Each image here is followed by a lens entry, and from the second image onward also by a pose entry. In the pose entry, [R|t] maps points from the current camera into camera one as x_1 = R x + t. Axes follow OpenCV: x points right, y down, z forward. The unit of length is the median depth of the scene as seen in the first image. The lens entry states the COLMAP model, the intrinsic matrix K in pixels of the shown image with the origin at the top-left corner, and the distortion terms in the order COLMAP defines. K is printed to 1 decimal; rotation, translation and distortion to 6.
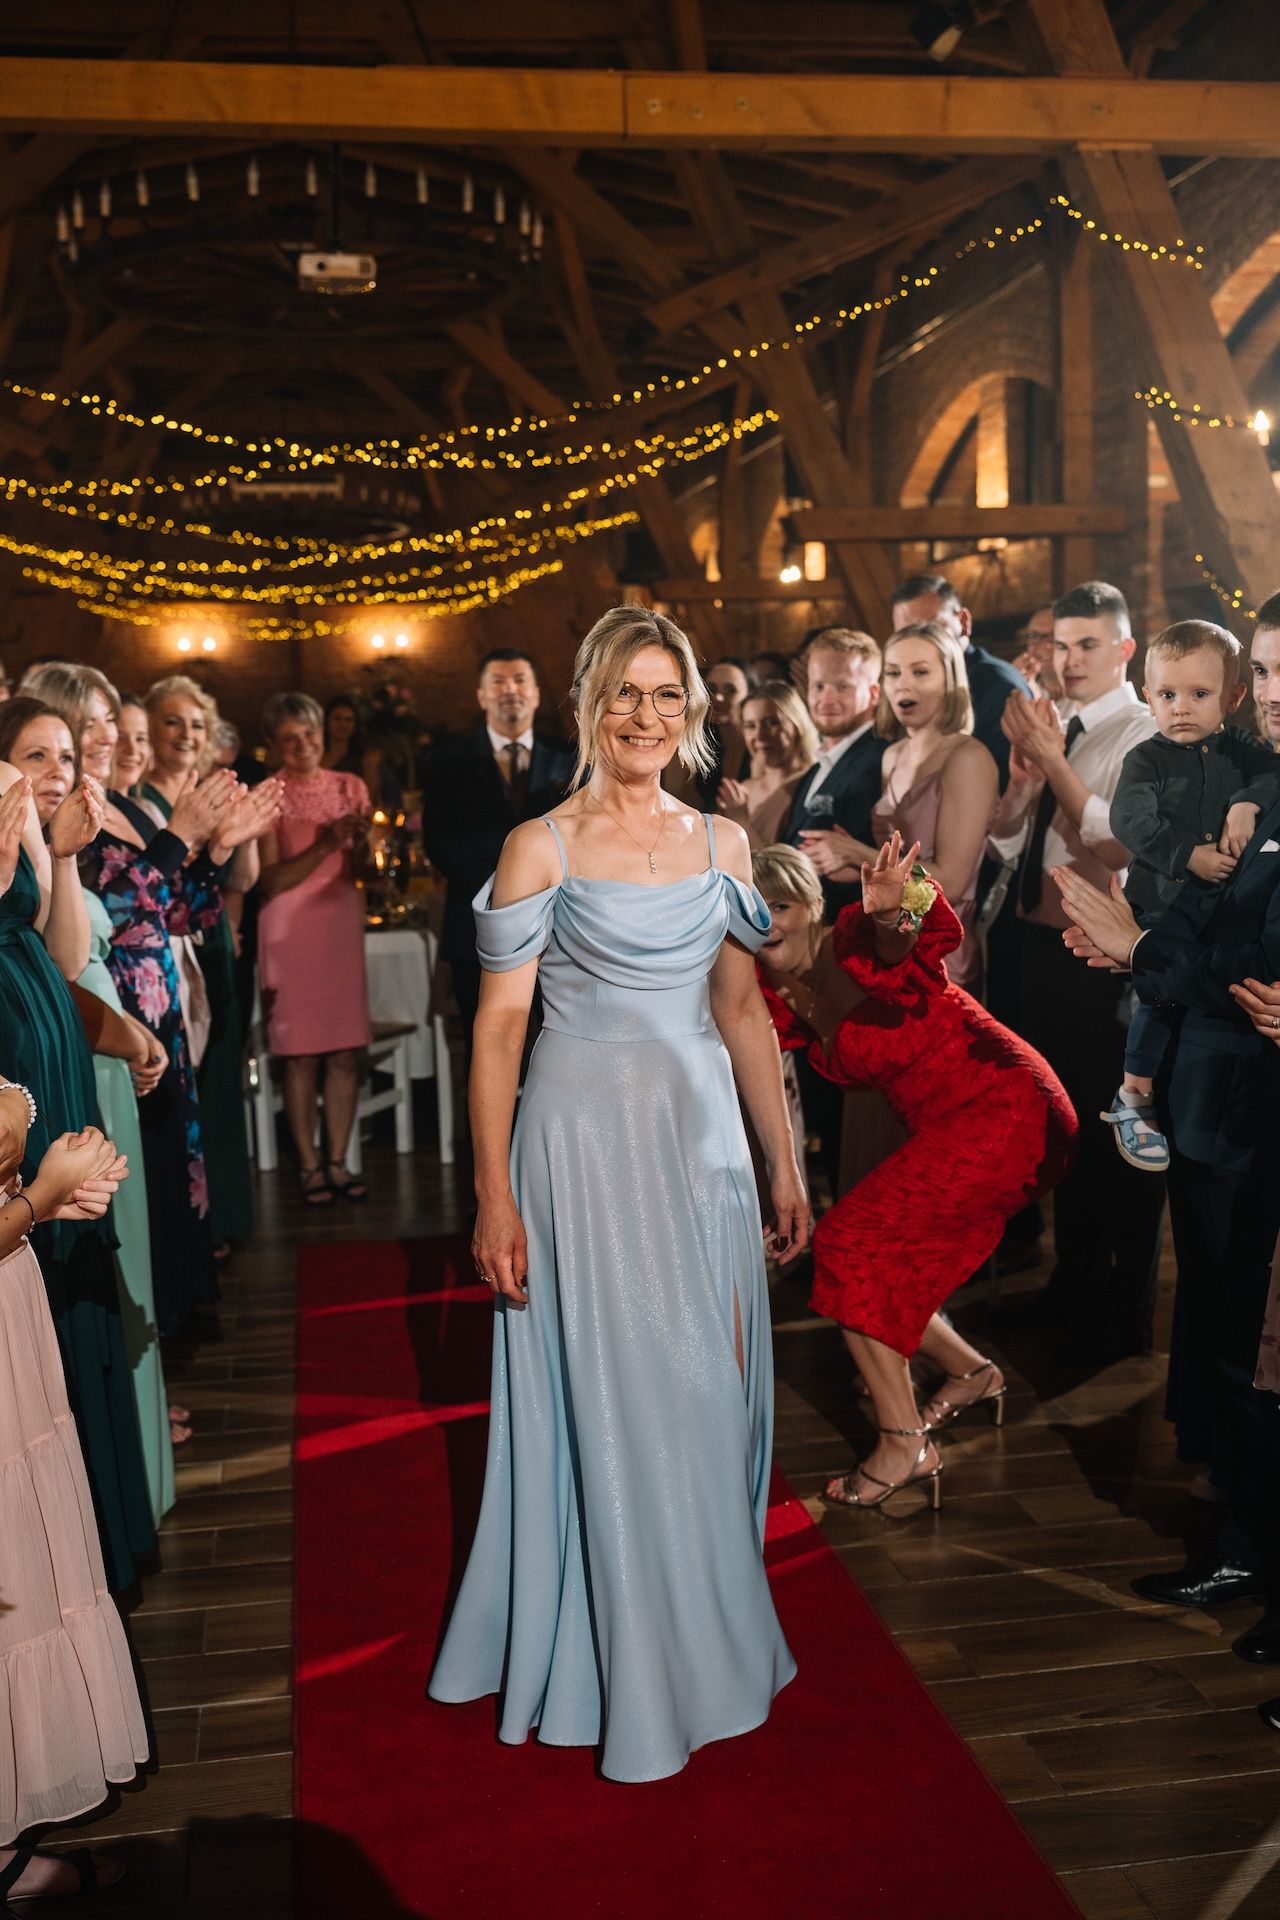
lens RADIAL K [[1956.4, 0, 637.7], [0, 1956.4, 974.1], [0, 0, 1]] dist [0.010867, 0.000000]
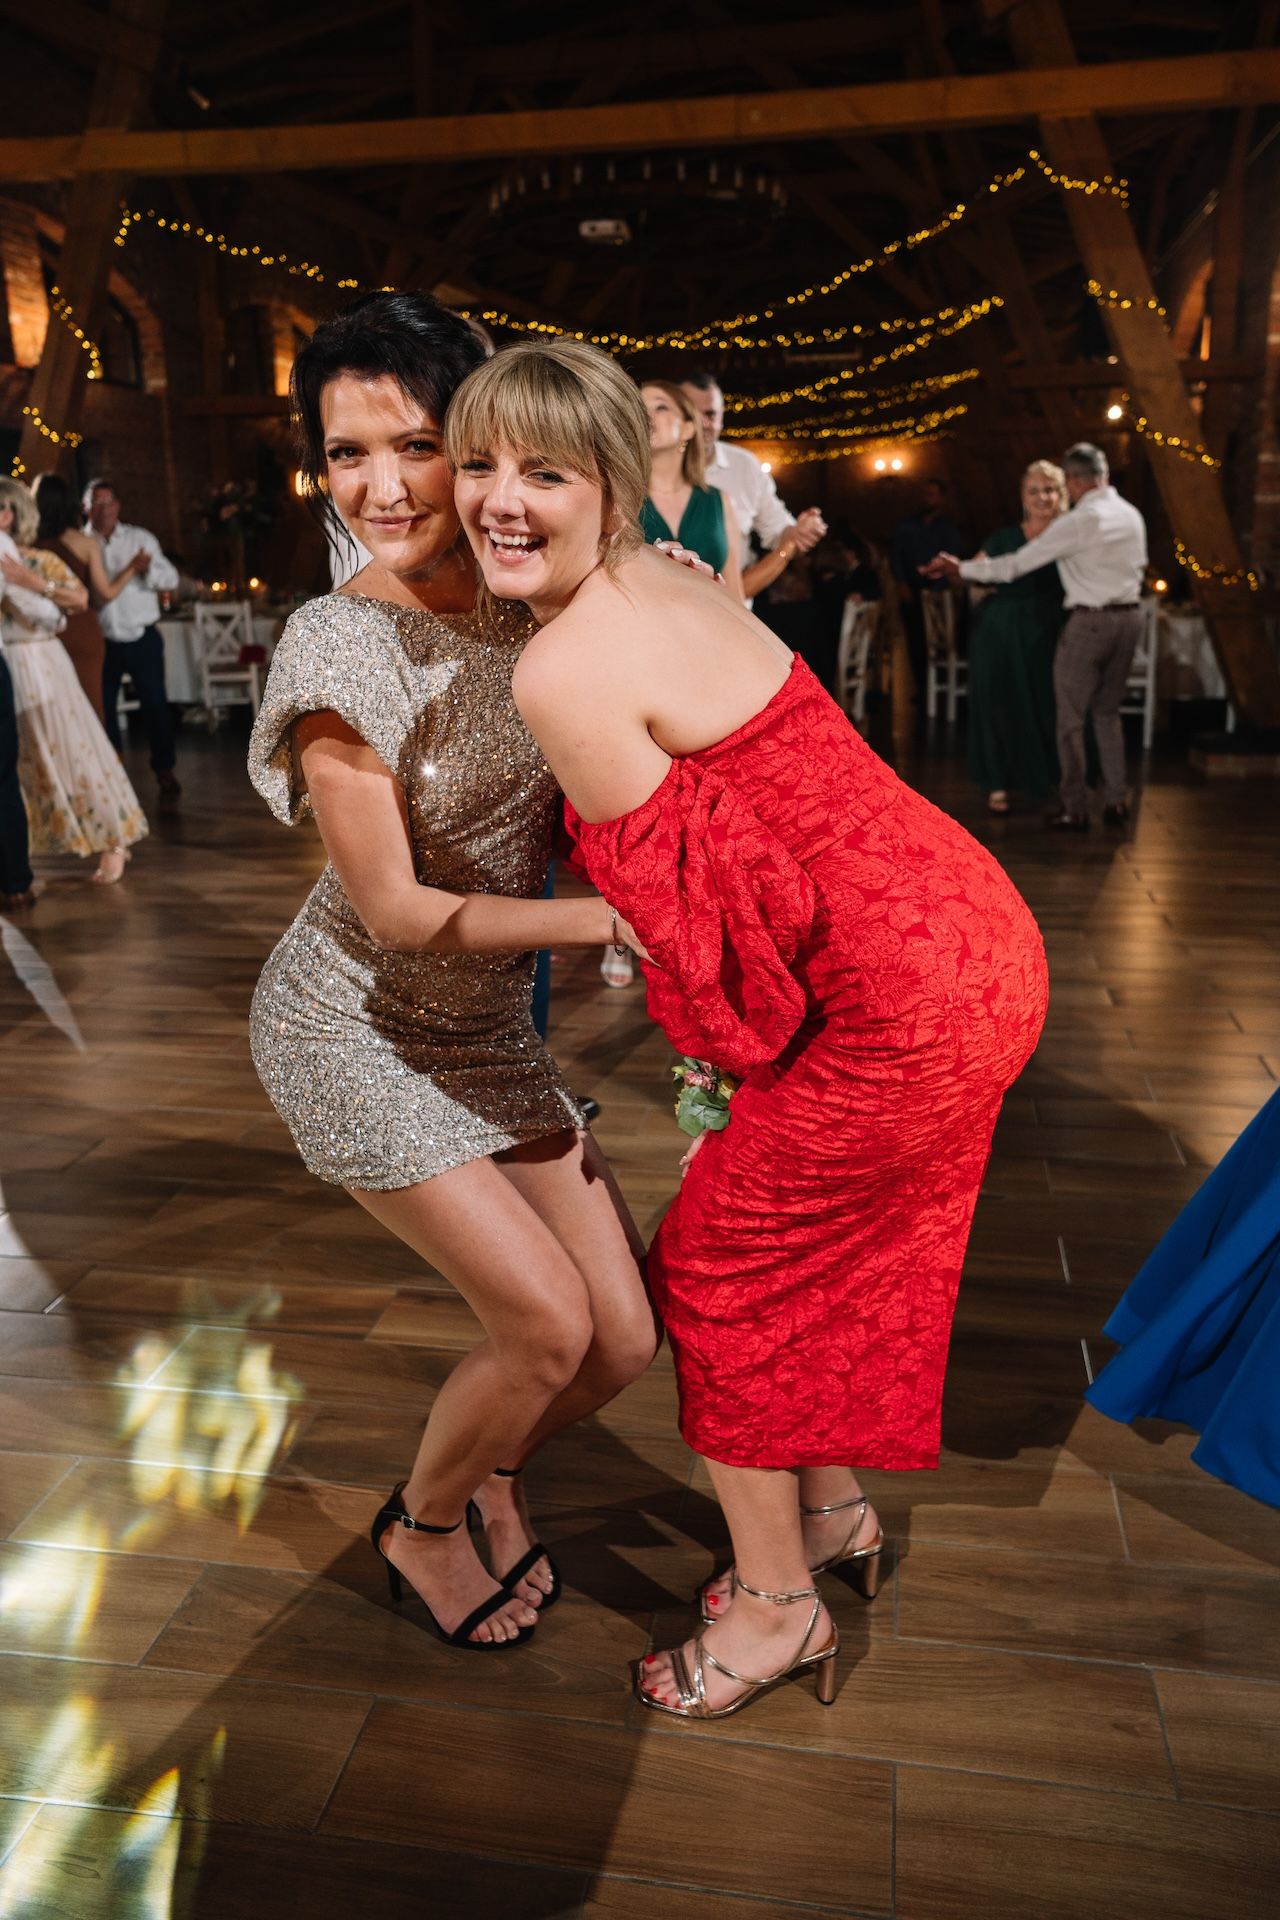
lens RADIAL K [[1372.6, 0, 696.2], [0, 1372.6, 878.1], [0, 0, 1]] dist [-0.008239, 0.030895]
pose [[0.946383, 0.087207, -0.311054, 0.283582], [-0.048492, 0.990314, 0.130105, 0.027067], [0.319388, -0.108046, 0.941444, -0.115809]]
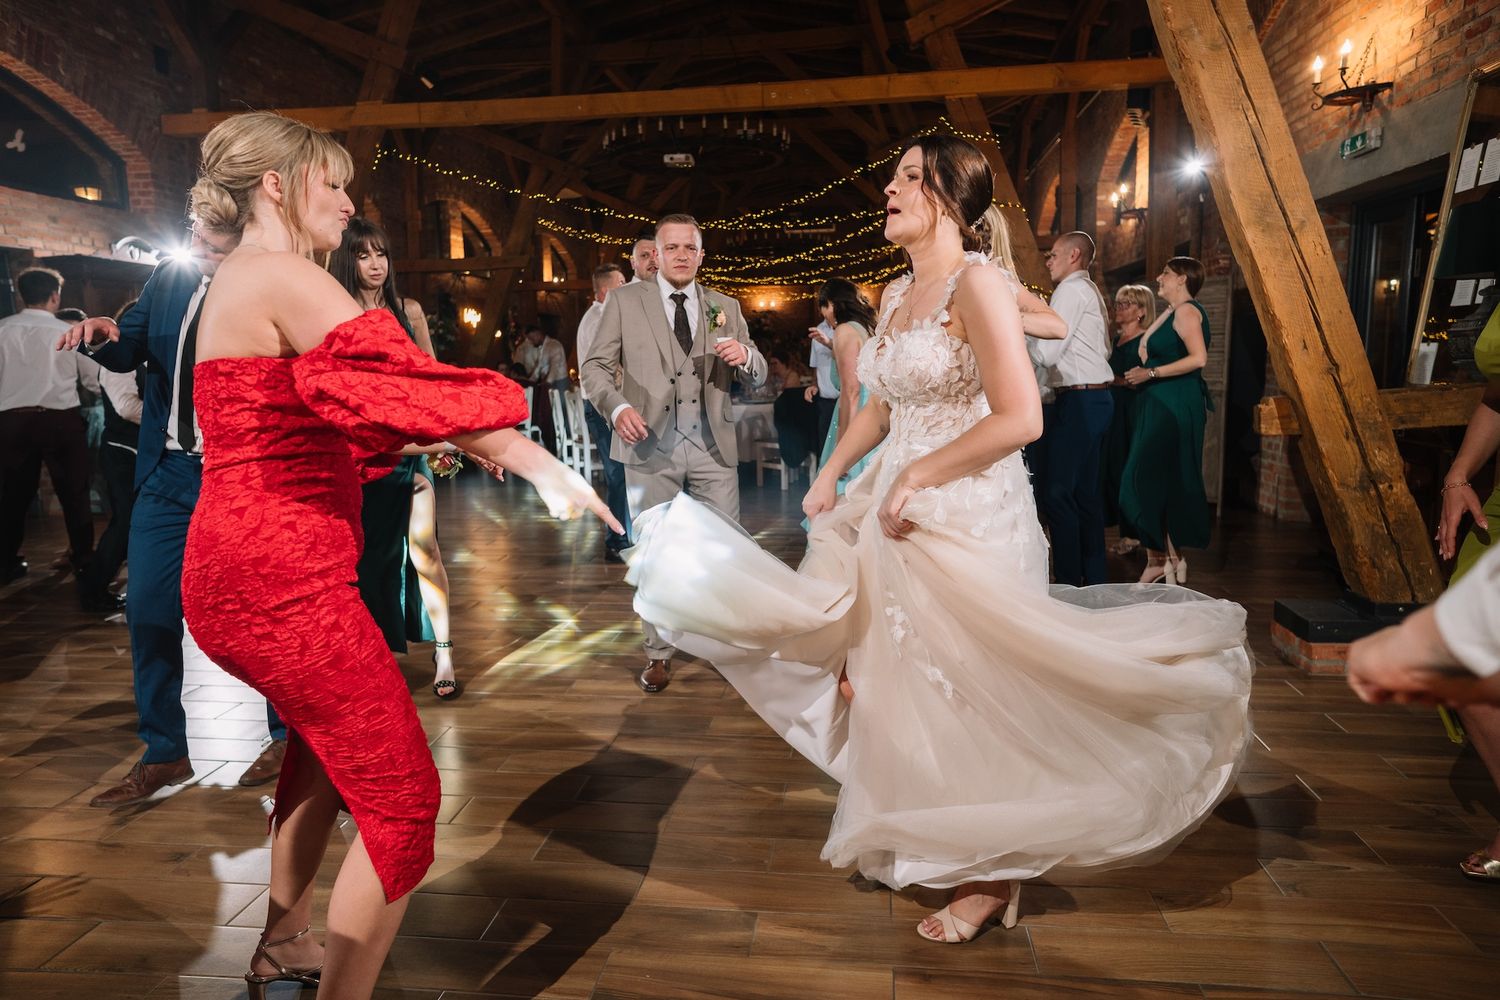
lens RADIAL K [[994.8, 0, 749.8], [0, 994.8, 500.2], [0, 0, 1]] dist [-0.019725, 0.048267]
pose [[0.955603, 0.047826, -0.290750, 0.302867], [-0.039729, 0.998642, 0.033692, 0.046861], [0.291967, -0.020646, 0.956206, -0.235609]]
